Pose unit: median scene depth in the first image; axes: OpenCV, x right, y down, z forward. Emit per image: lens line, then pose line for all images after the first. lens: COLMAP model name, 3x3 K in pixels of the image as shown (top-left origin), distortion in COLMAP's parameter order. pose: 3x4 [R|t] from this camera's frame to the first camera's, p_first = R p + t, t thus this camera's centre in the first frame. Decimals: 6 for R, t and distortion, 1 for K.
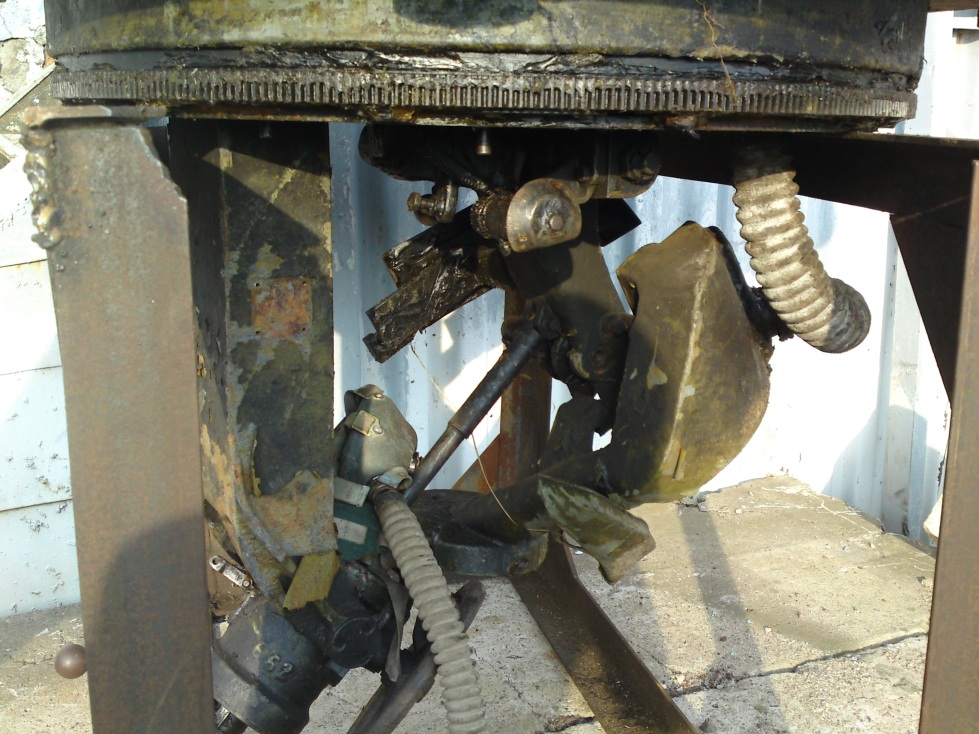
lens RADIAL K [[1048.7, 0, 403.2], [0, 1048.7, 368.2], [0, 0, 1]] dist [0.055766, -0.234313]
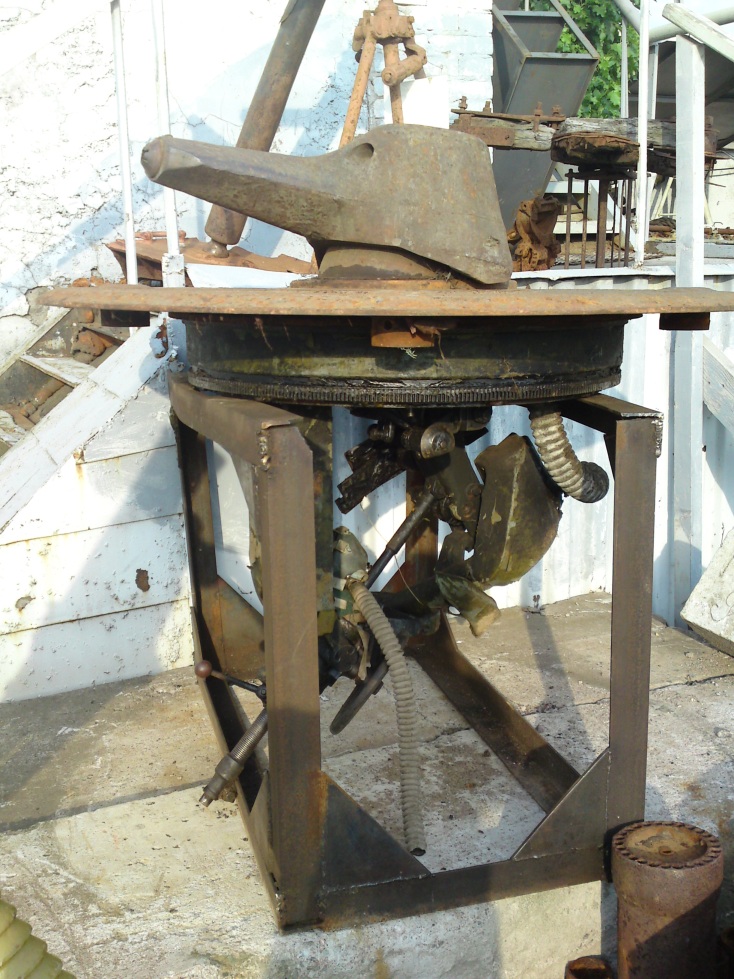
lens RADIAL K [[1048.7, 0, 367.0], [0, 1048.7, 489.5], [0, 0, 1]] dist [0.055766, -0.234313]
pose [[0.996303, -0.021422, 0.083191, -0.149368], [0.024547, 0.999024, -0.036726, 0.021956], [-0.082324, 0.038632, 0.995857, -0.879311]]
